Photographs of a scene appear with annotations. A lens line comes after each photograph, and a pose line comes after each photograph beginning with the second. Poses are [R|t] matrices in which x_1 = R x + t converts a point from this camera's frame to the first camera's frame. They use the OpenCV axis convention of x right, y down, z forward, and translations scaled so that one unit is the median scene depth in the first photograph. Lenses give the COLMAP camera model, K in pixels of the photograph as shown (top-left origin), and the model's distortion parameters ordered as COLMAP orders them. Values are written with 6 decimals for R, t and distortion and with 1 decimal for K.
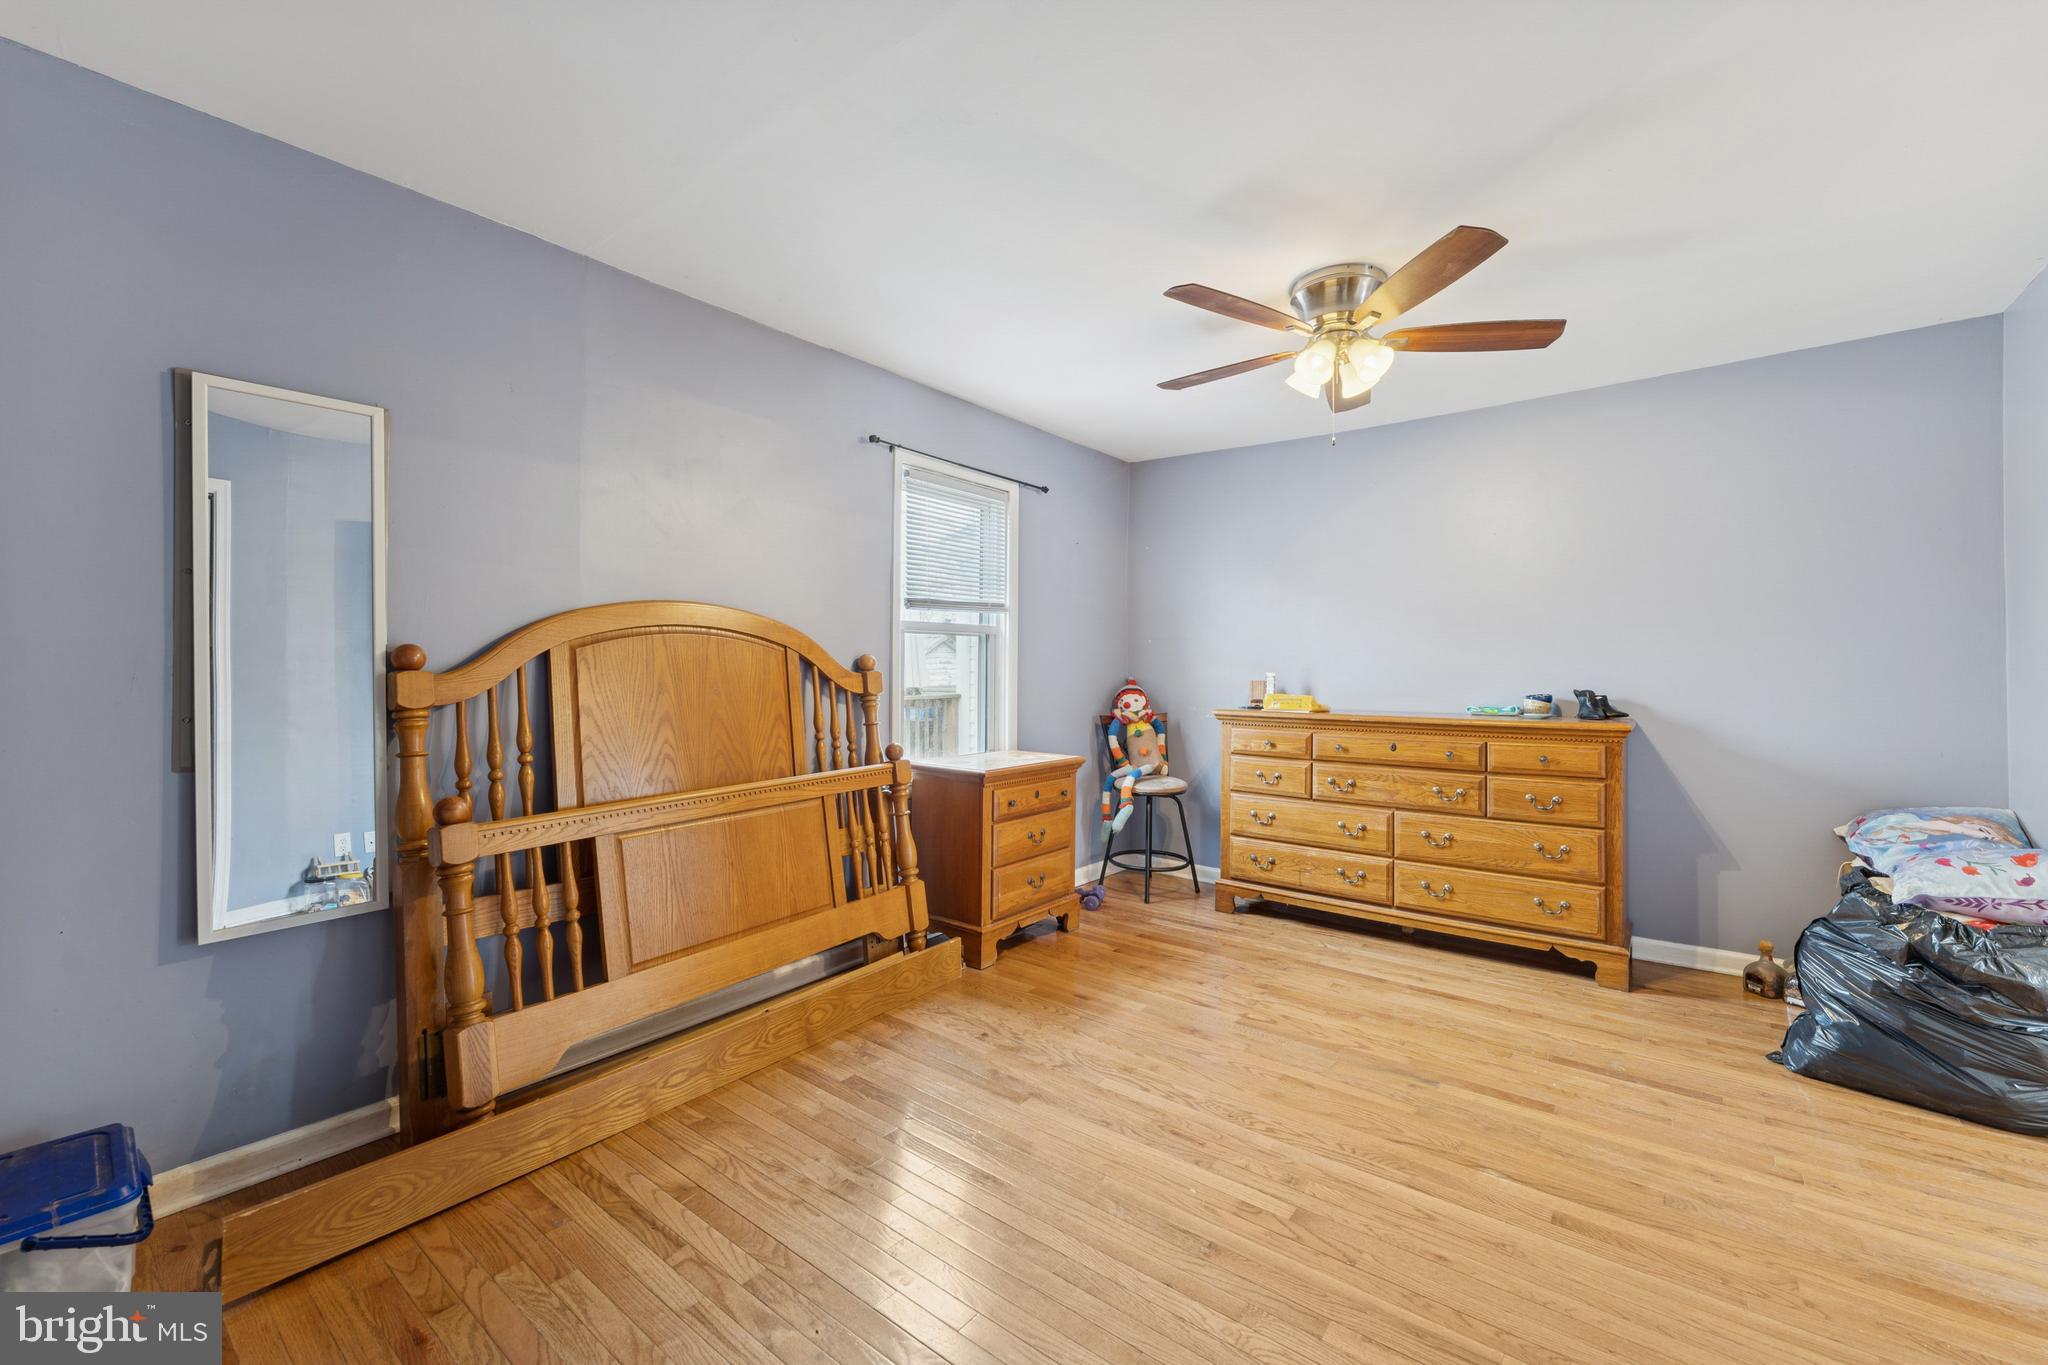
lens RADIAL K [[831.7, 0, 1022.8], [0, 831.7, 657.1], [0, 0, 1]] dist [0.001801, 0.000286]
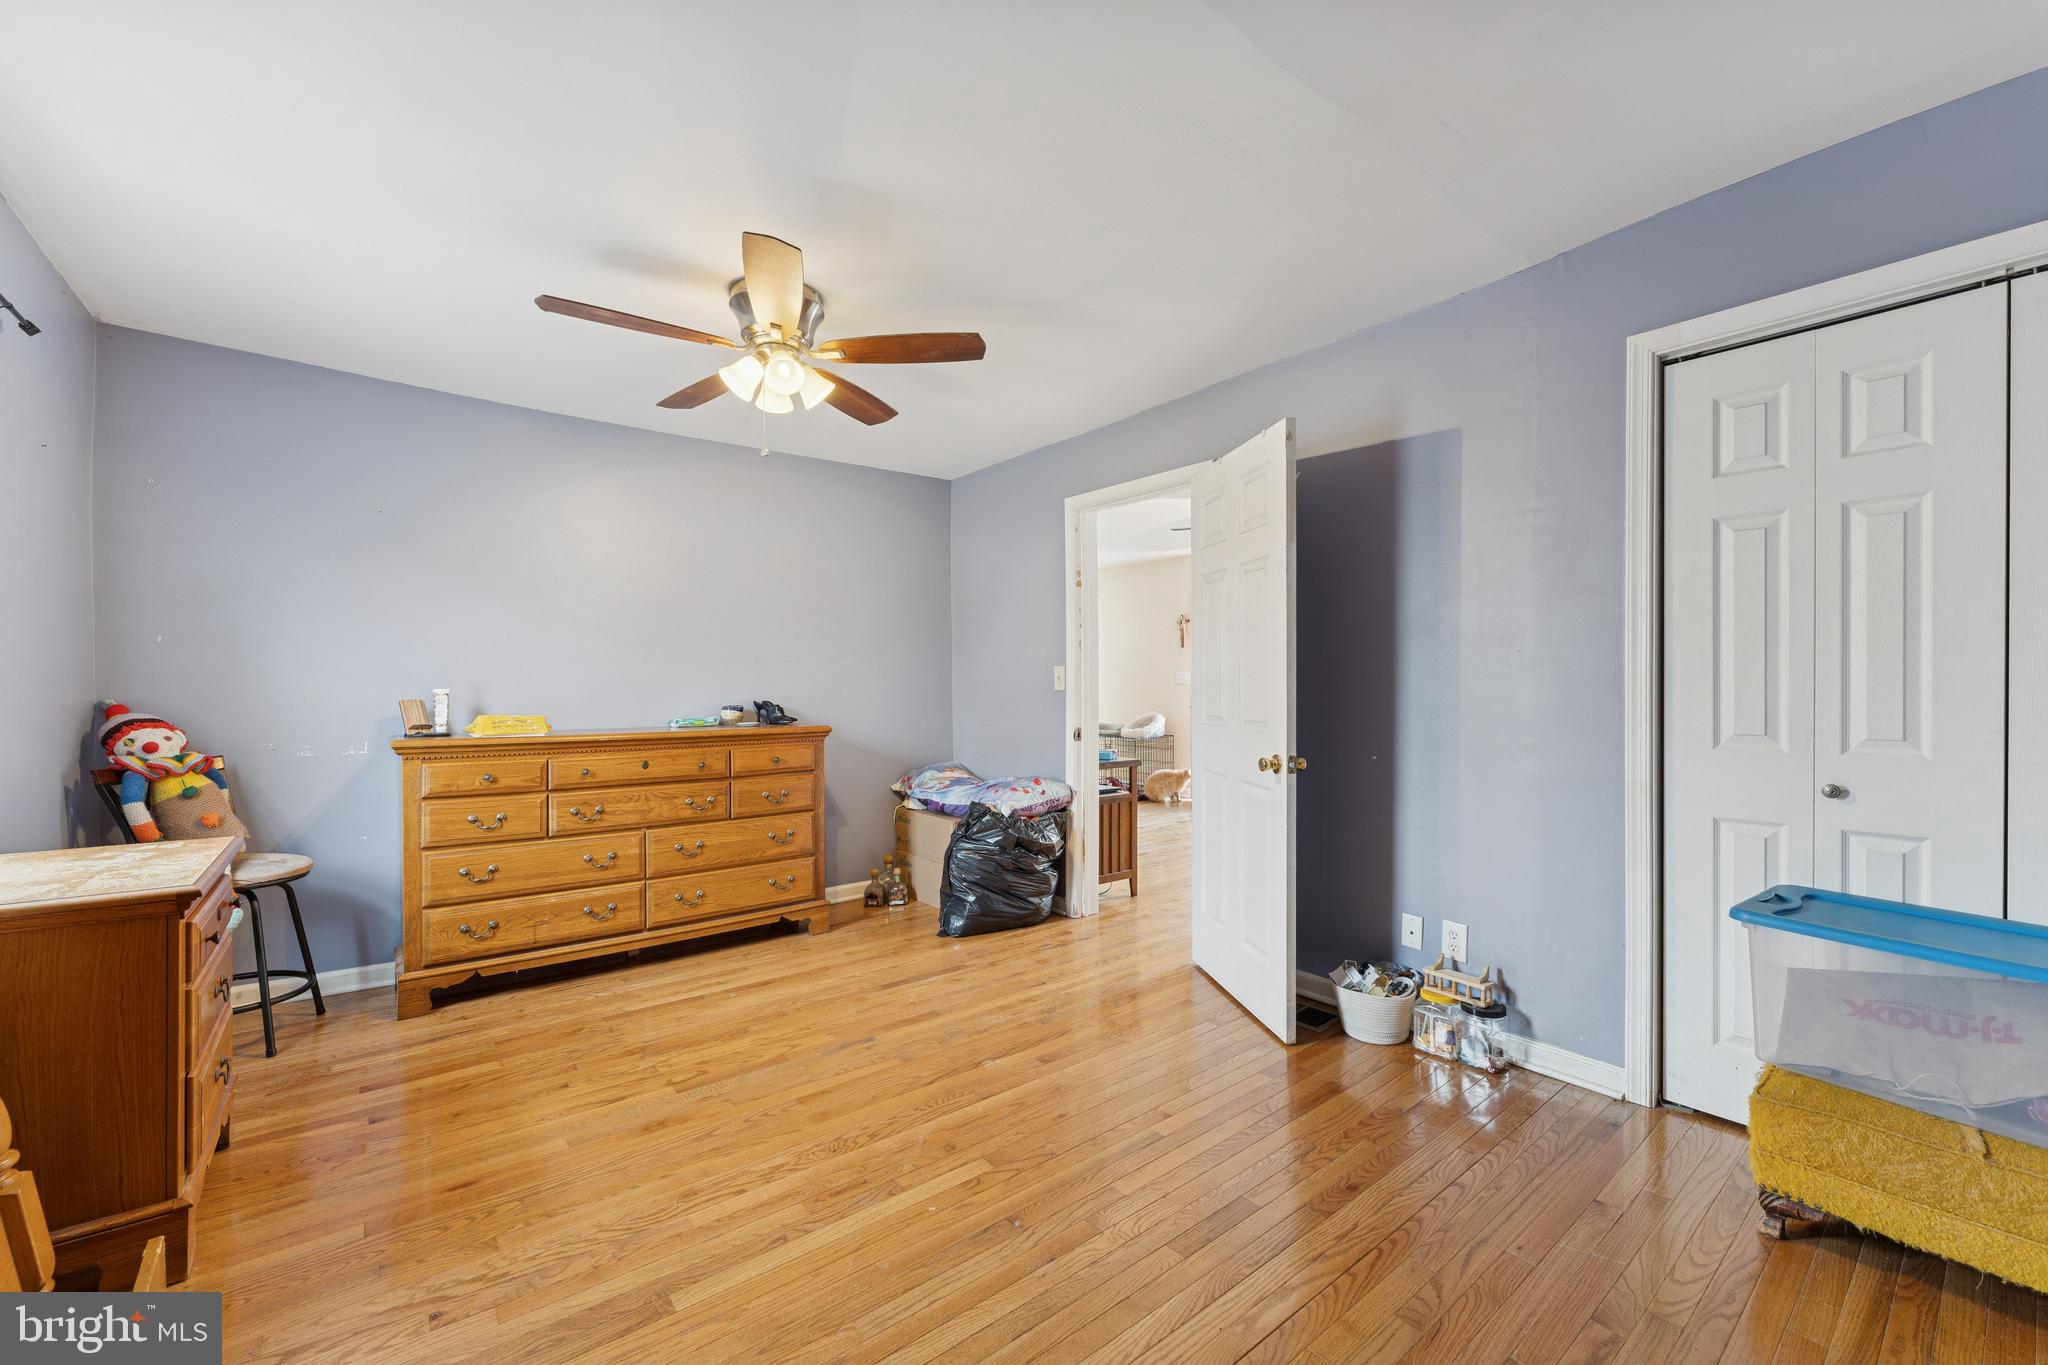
lens RADIAL K [[825.4, 0, 1015.4], [0, 825.4, 683.1], [0, 0, 1]] dist [-0.000607, 0.000013]
pose [[0.227944, -0.001190, 0.973674, -0.412531], [-0.010011, 0.999944, 0.003566, 0.006552], [-0.973623, -0.010561, 0.227919, 0.388845]]
